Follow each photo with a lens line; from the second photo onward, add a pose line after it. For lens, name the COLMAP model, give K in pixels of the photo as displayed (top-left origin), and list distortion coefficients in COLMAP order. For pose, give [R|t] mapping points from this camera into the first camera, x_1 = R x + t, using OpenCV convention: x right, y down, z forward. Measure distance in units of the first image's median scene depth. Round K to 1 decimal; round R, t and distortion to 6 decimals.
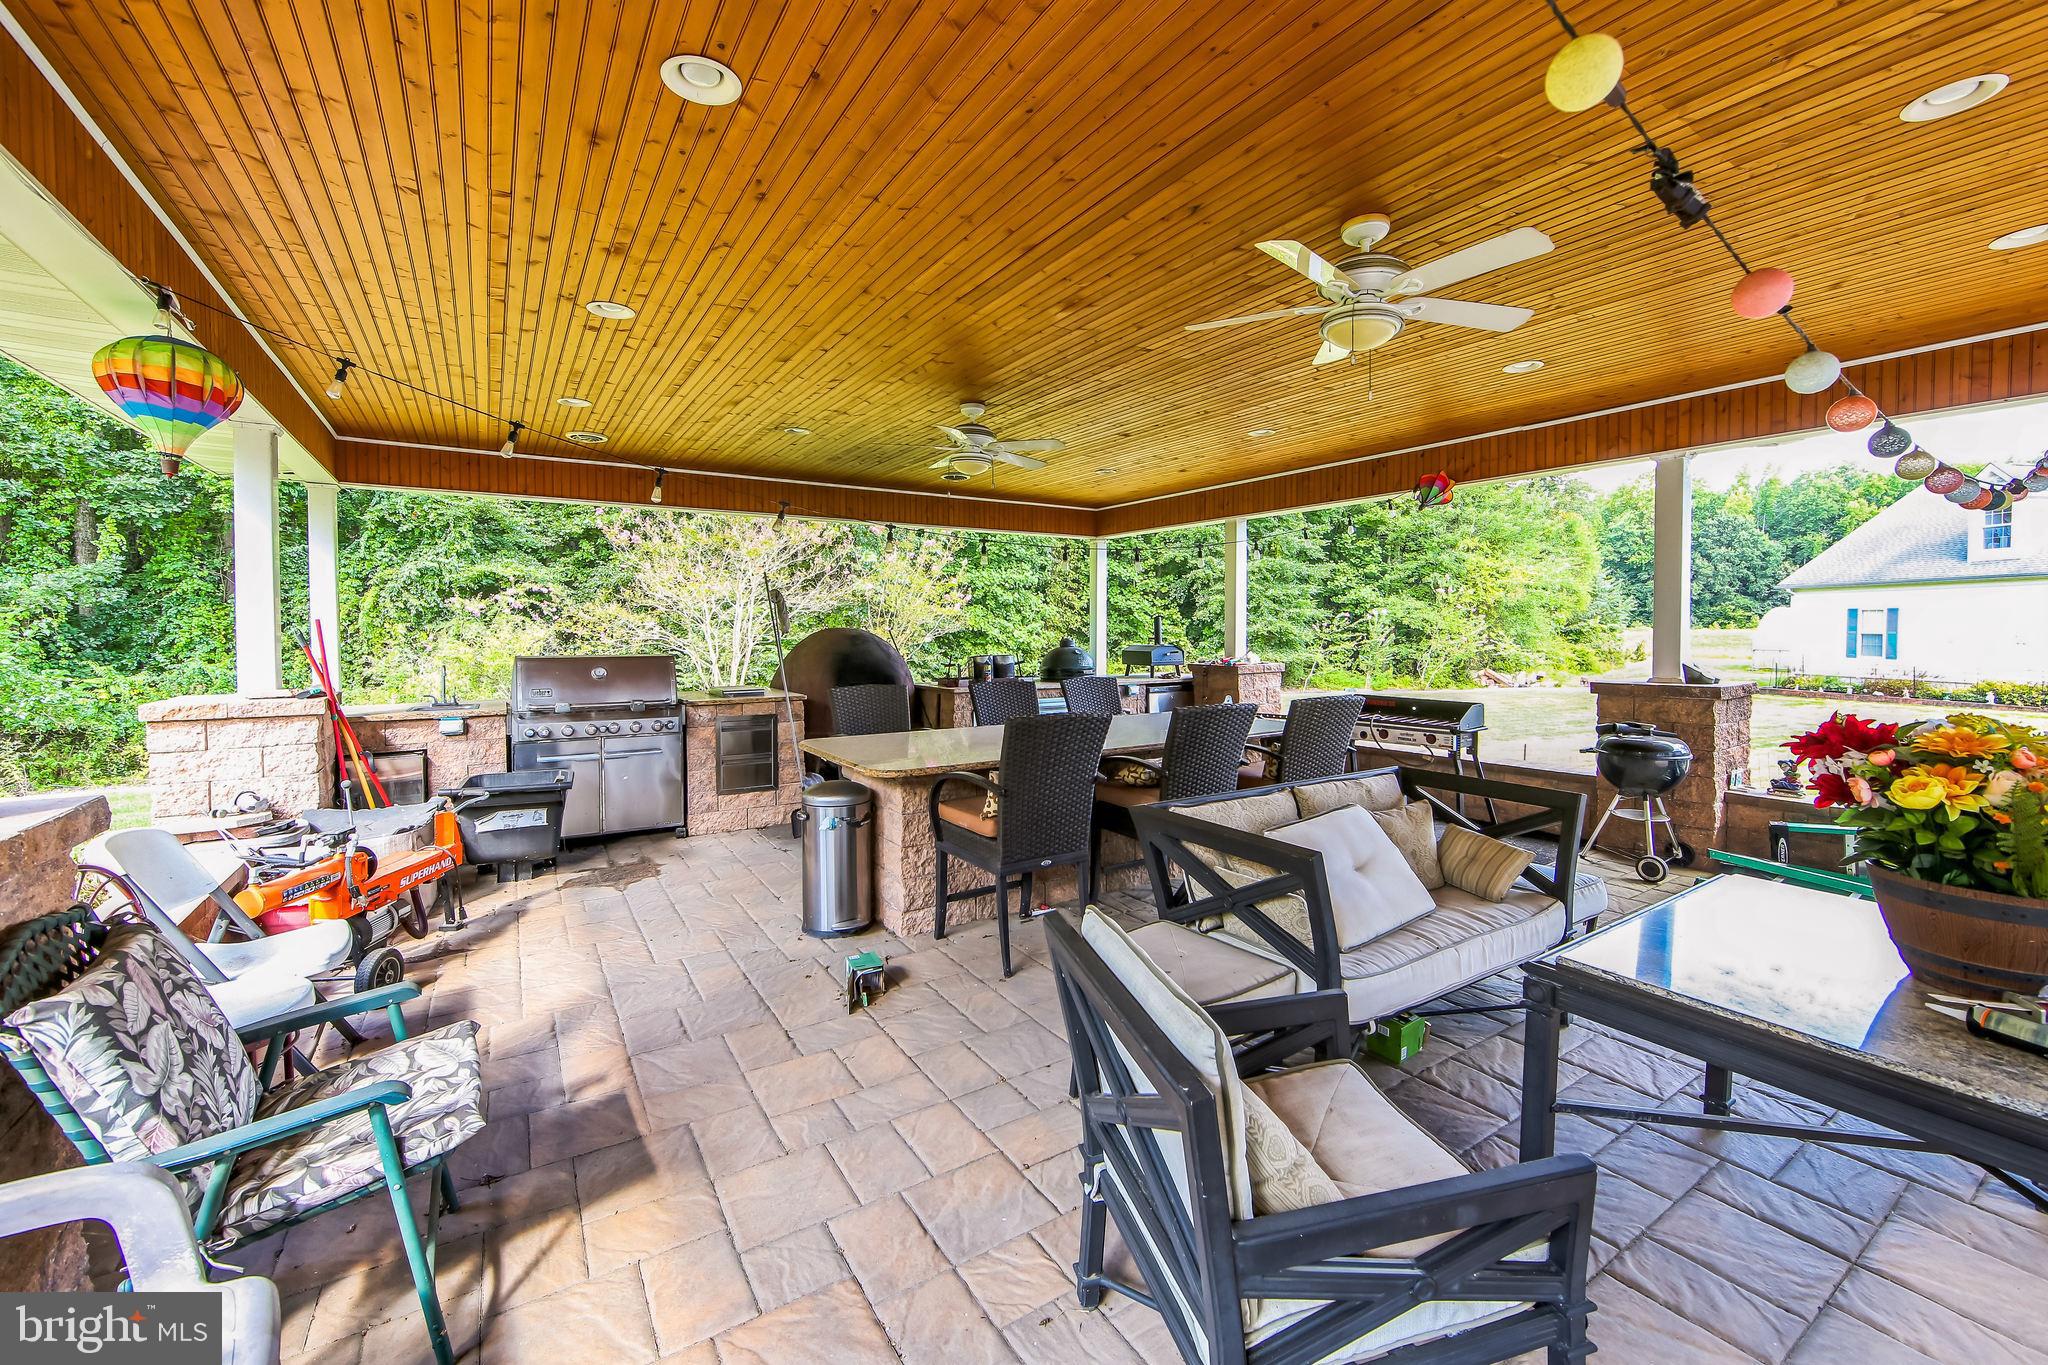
lens RADIAL K [[855.7, 0, 1022.9], [0, 855.7, 652.3], [0, 0, 1]] dist [-0.016136, -0.000039]
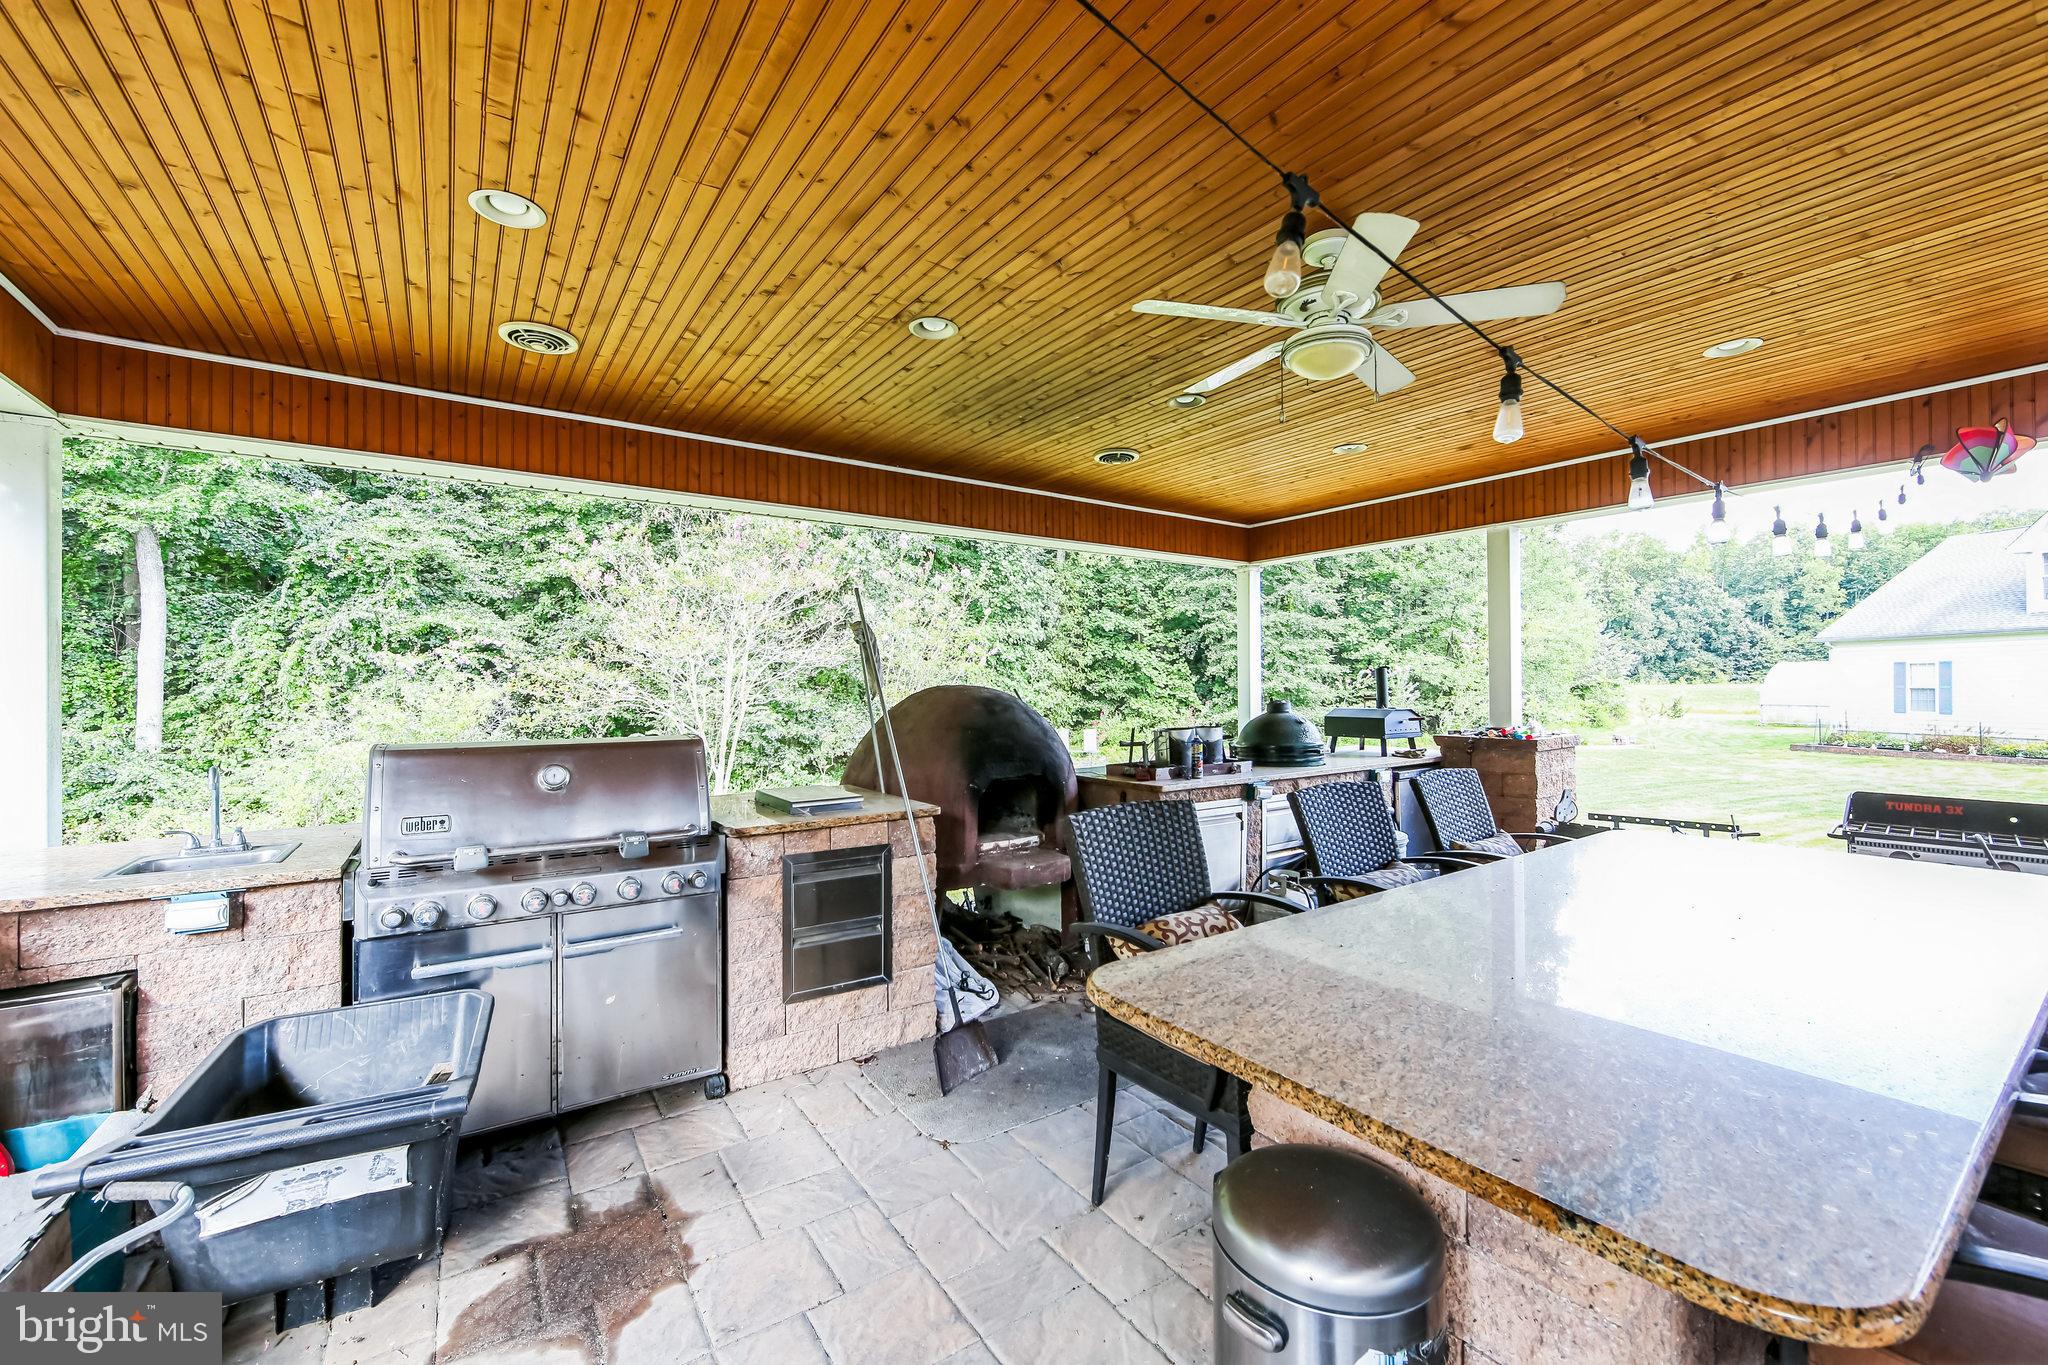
lens RADIAL K [[821.0, 0, 1024.0], [0, 821.0, 682.5], [0, 0, 1]] dist [-0.013685, 0.000330]
pose [[0.998712, -0.003488, 0.050609, -0.064841], [0.005155, 0.999447, -0.032850, -0.003497], [-0.050466, 0.033069, 0.998178, 0.133341]]
